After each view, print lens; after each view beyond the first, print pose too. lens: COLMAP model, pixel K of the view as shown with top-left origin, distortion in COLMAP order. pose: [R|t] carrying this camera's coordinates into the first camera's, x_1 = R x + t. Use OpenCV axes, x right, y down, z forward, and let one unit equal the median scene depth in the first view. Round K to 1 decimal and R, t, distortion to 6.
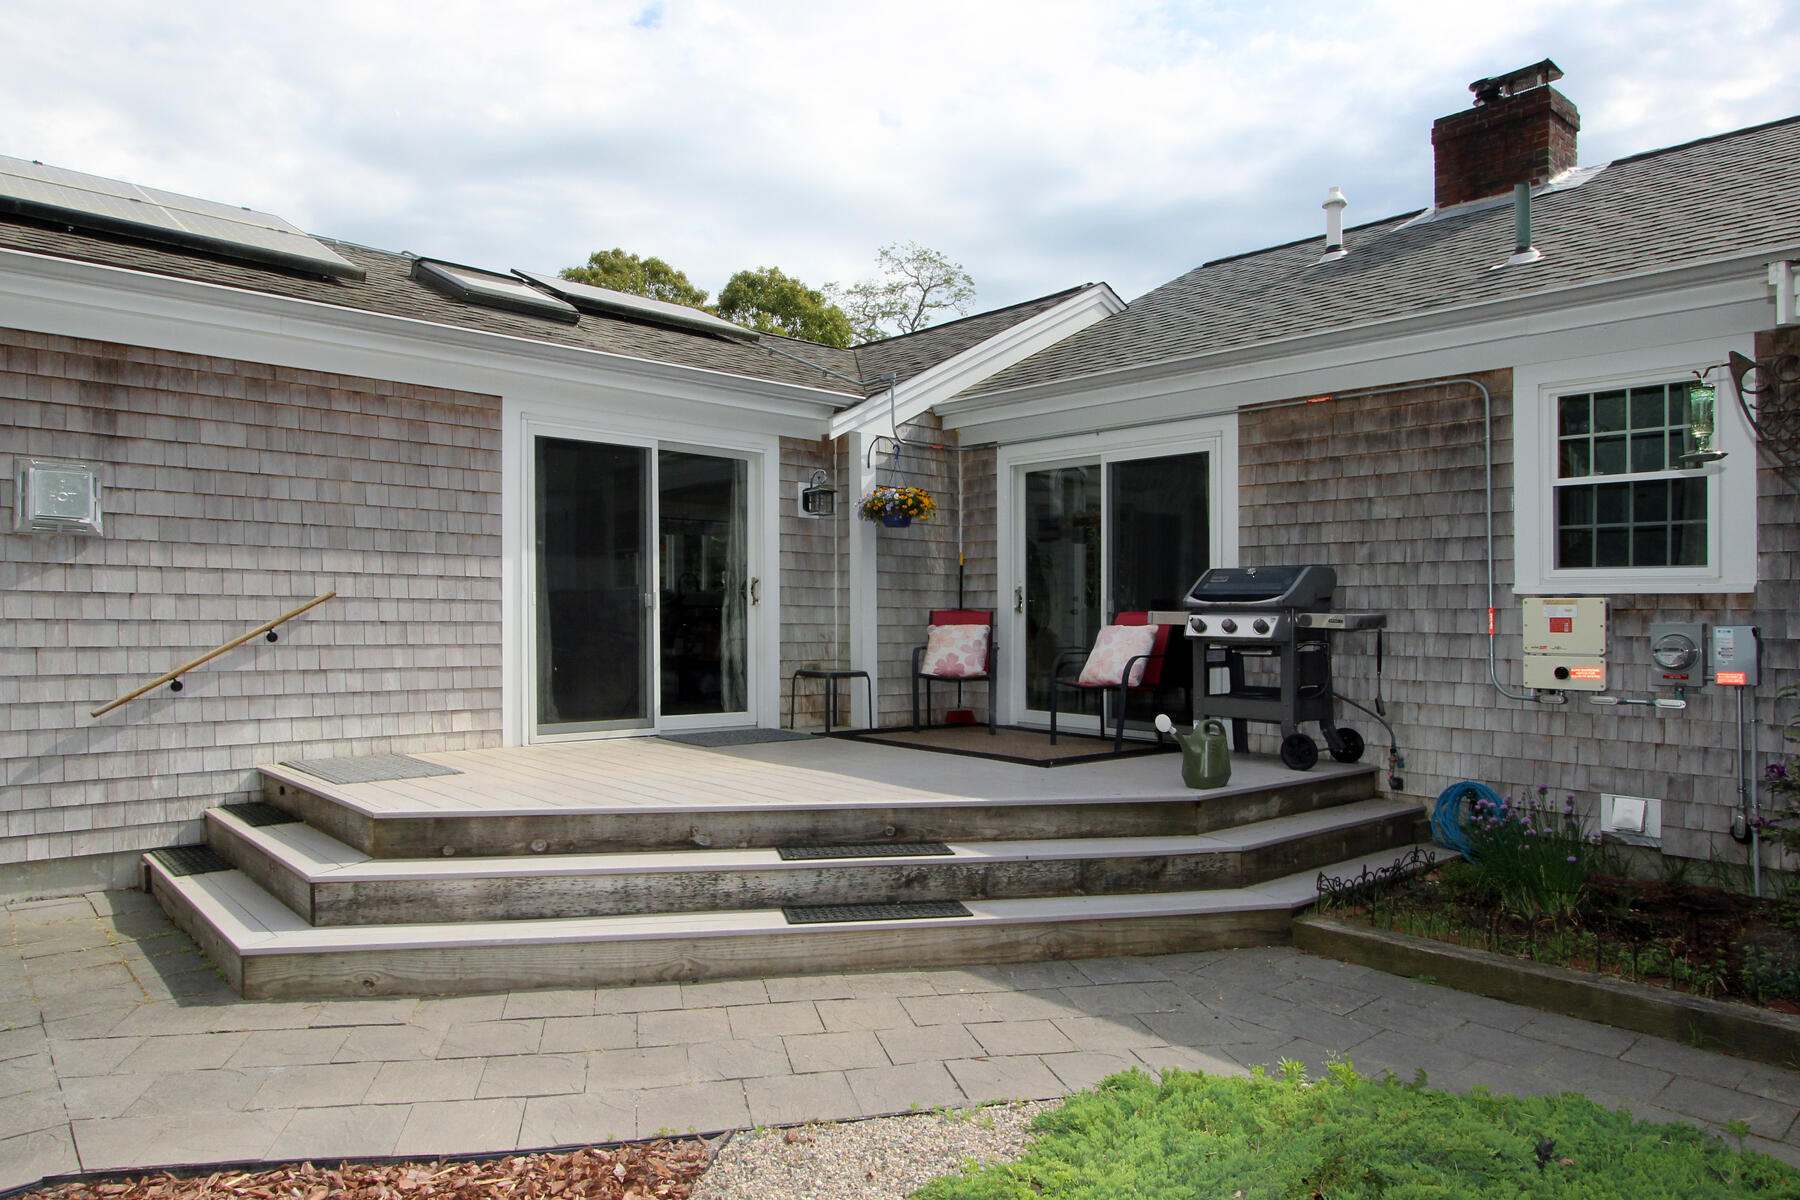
lens RADIAL K [[1067.2, 0, 860.9], [0, 1067.2, 599.7], [0, 0, 1]] dist [-0.026768, 0.000991]
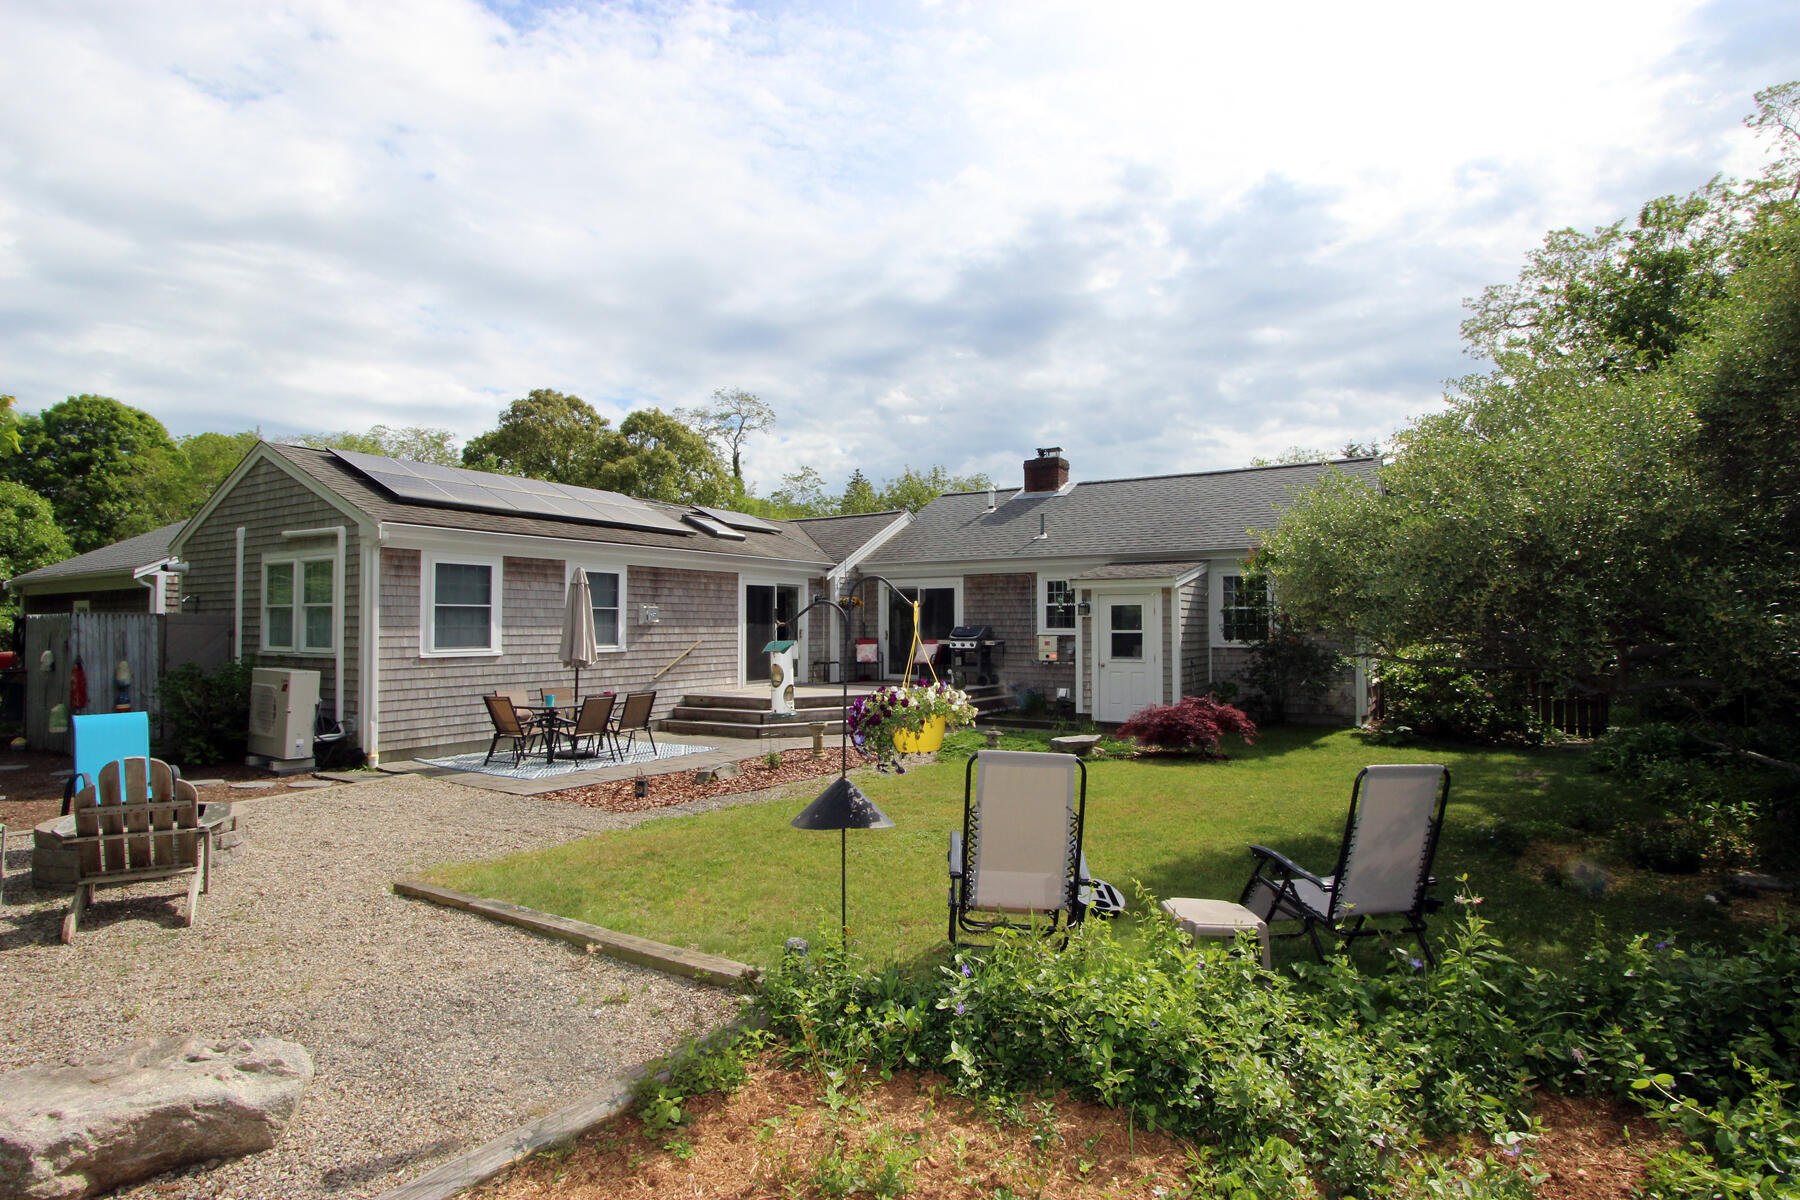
lens RADIAL K [[927.0, 0, 900.0], [0, 927.0, 600.0], [0, 0, 1]] dist [-0.004353, -0.001215]
pose [[0.948879, -0.003155, 0.315623, -0.700056], [0.005621, 0.999960, -0.006905, -0.088548], [-0.315589, 0.008326, 0.948860, -1.571681]]
